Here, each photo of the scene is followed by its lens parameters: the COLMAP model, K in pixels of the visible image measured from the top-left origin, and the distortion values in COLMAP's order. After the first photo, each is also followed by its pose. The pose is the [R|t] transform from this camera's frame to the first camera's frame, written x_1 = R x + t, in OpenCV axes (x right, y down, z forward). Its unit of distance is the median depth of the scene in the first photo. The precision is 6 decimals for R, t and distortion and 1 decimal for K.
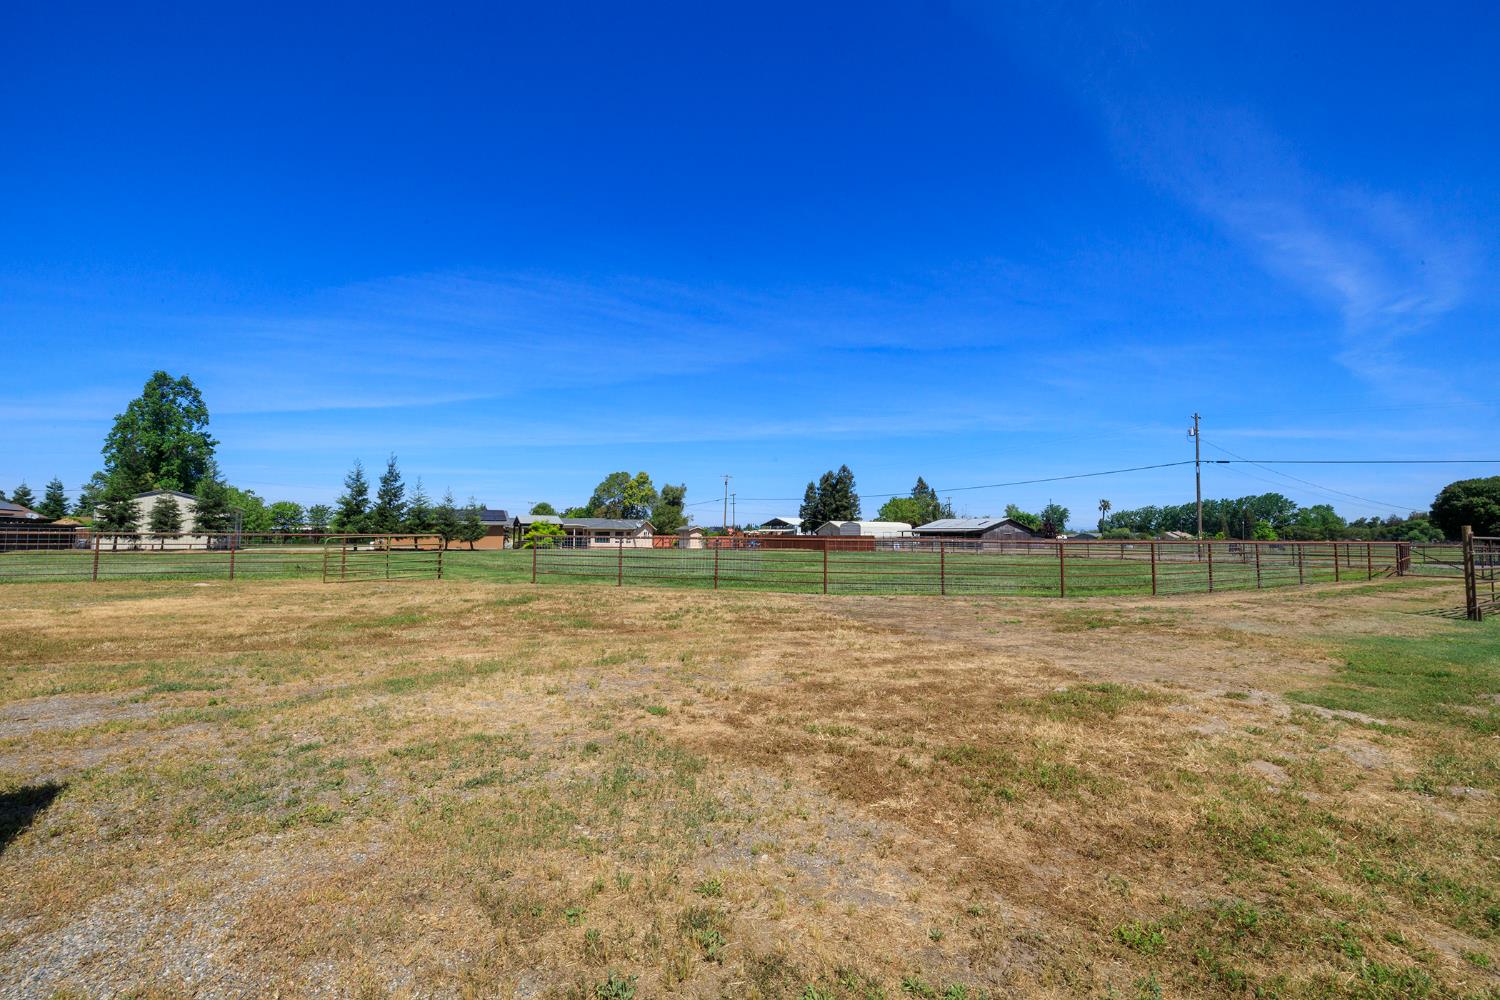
lens RADIAL K [[618.8, 0, 750.0], [0, 618.8, 500.0], [0, 0, 1]] dist [-0.003233, -0.000200]
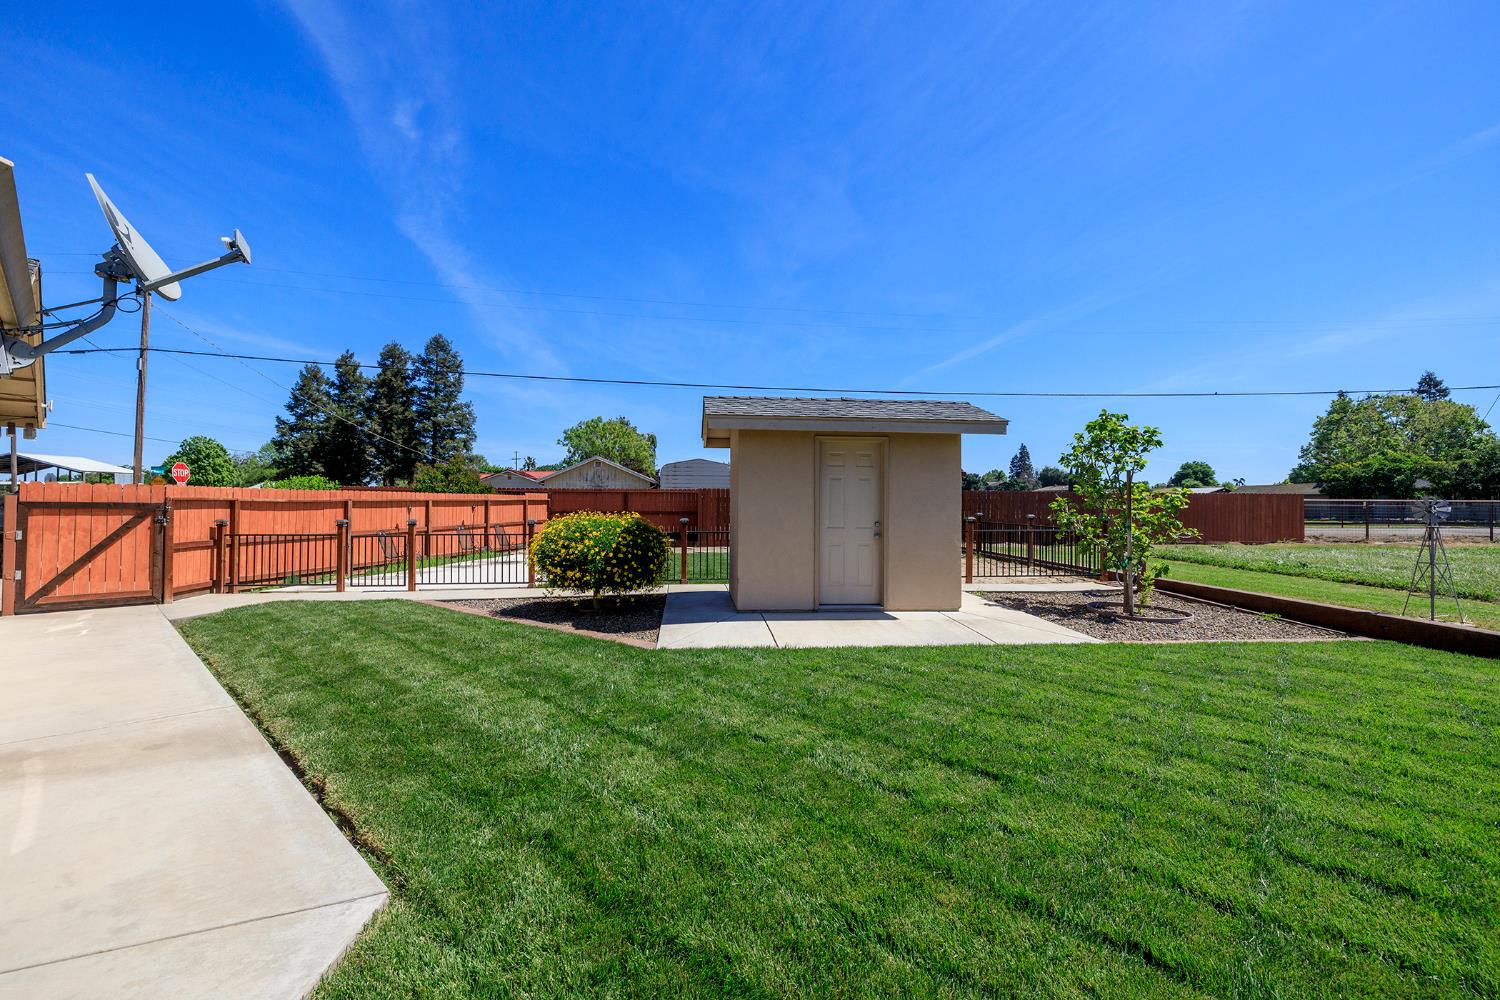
lens RADIAL K [[618.8, 0, 750.0], [0, 618.8, 500.0], [0, 0, 1]] dist [-0.003233, -0.000200]
pose [[0.480777, 0.002270, 0.876840, -0.125766], [-0.057886, 0.997897, 0.029156, 0.034185], [-0.874930, -0.064774, 0.479897, 0.585280]]
